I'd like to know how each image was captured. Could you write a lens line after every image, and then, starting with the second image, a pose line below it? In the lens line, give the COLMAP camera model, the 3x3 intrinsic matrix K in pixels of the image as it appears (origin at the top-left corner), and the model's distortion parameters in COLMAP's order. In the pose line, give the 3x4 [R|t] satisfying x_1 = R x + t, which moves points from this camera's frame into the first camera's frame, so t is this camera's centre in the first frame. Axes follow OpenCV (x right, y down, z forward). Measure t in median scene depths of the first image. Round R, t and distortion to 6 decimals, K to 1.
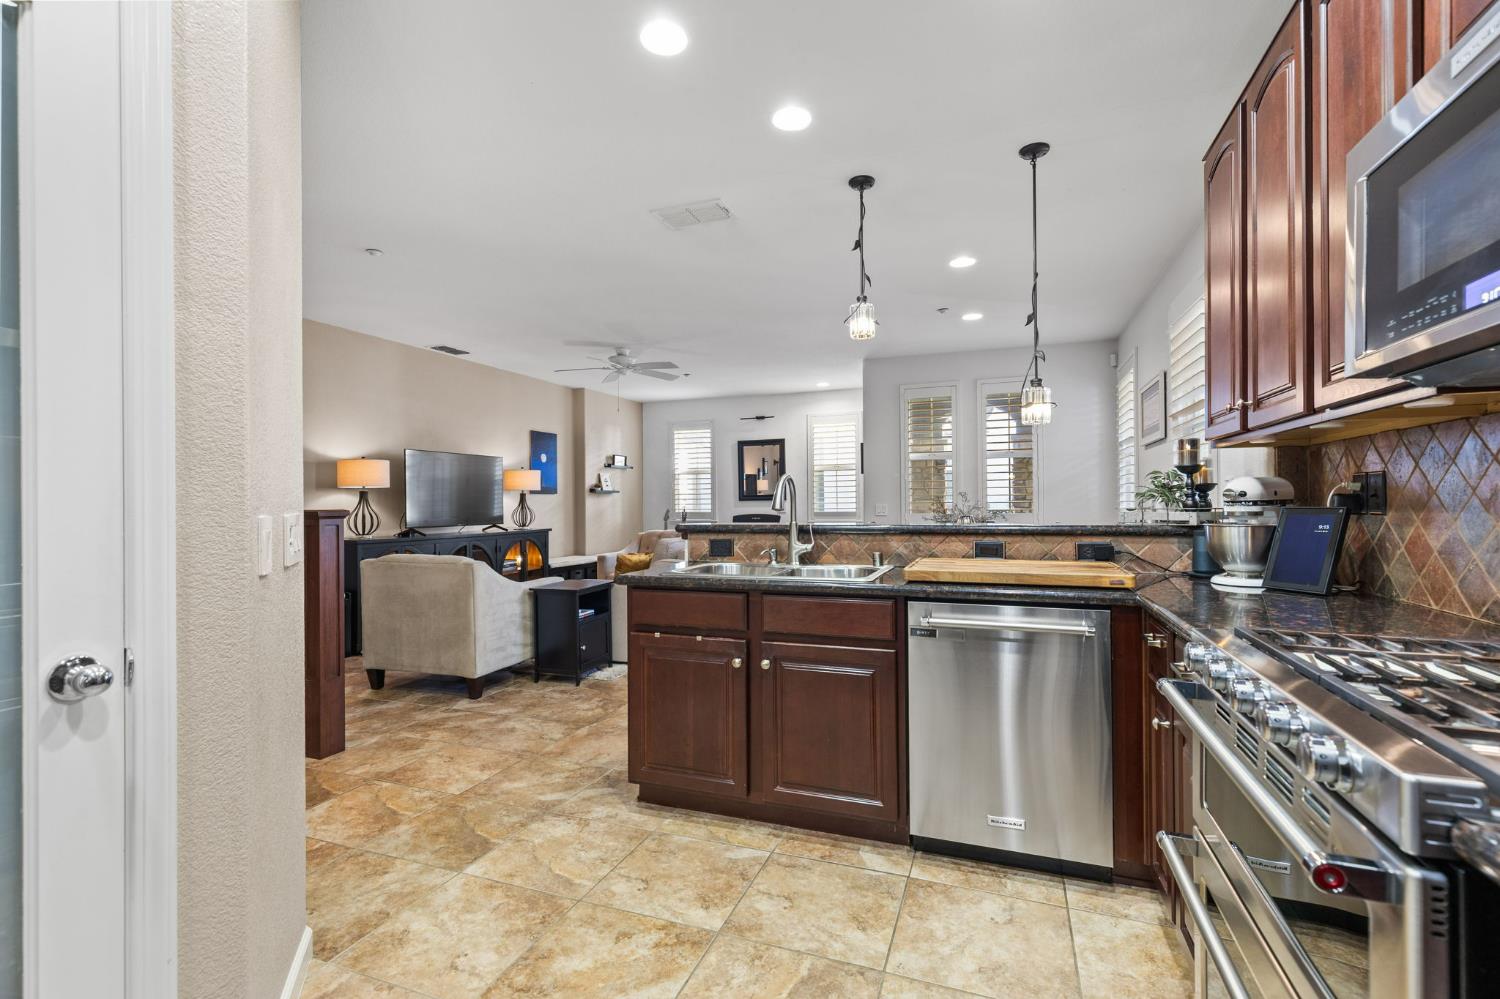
lens RADIAL K [[668.3, 0, 756.8], [0, 668.3, 503.6], [0, 0, 1]] dist [0.001969, -0.000199]
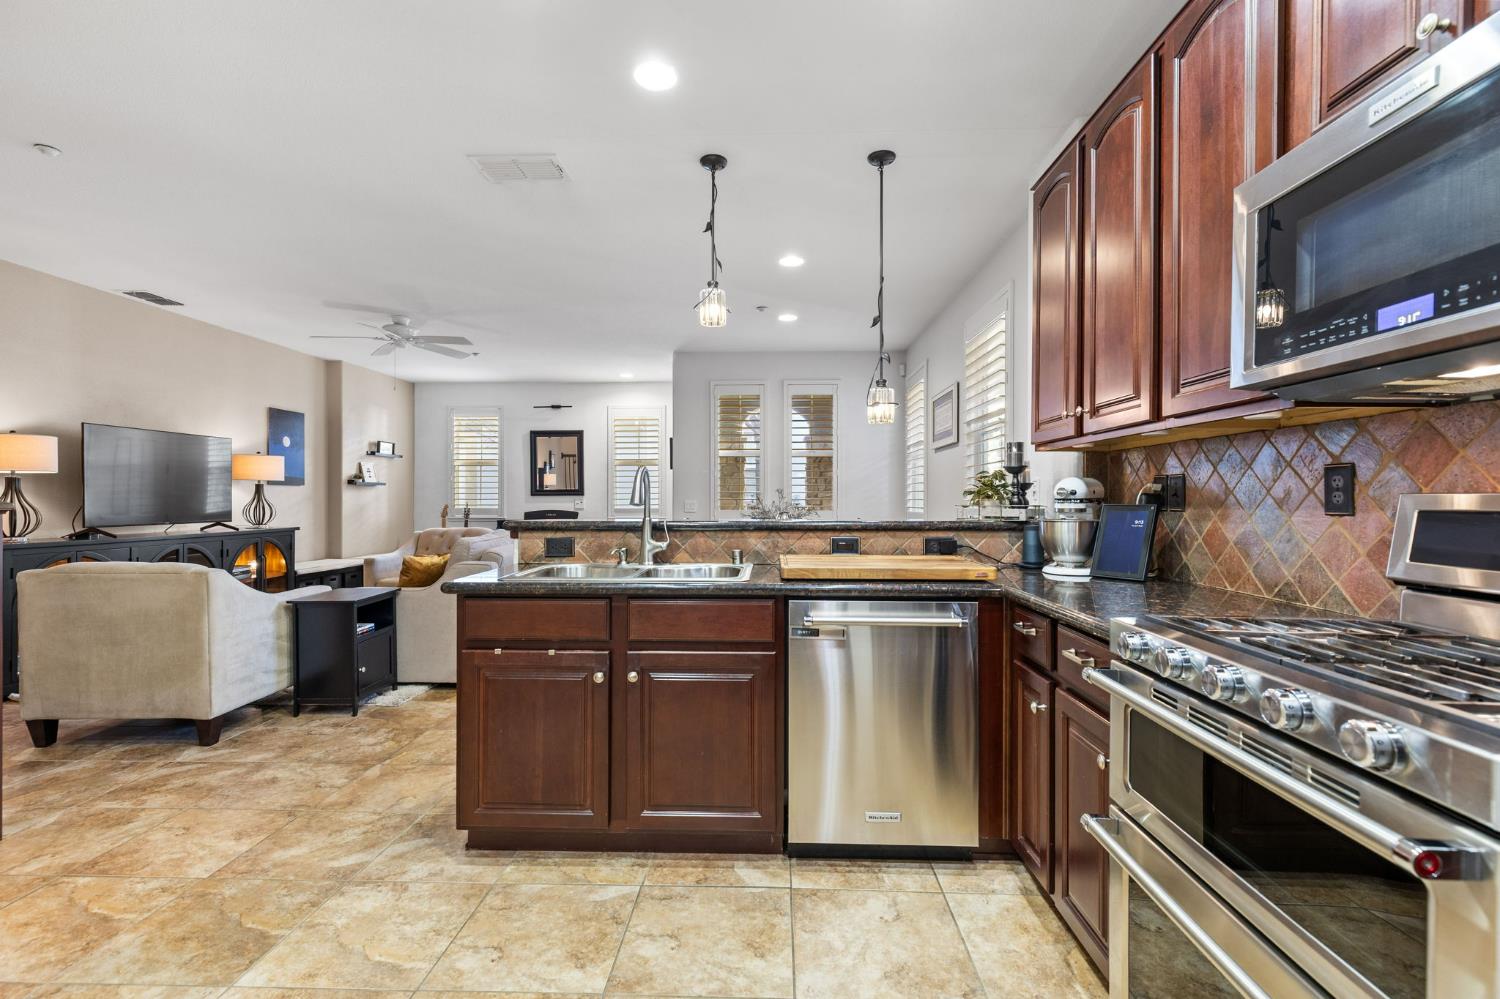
lens RADIAL K [[673.2, 0, 751.8], [0, 673.2, 502.8], [0, 0, 1]] dist [0.004231, -0.000212]
pose [[0.949047, 0.006565, 0.315065, -0.101998], [-0.007682, 0.999968, 0.002305, 0.002959], [-0.315040, -0.004607, 0.949067, 0.077825]]
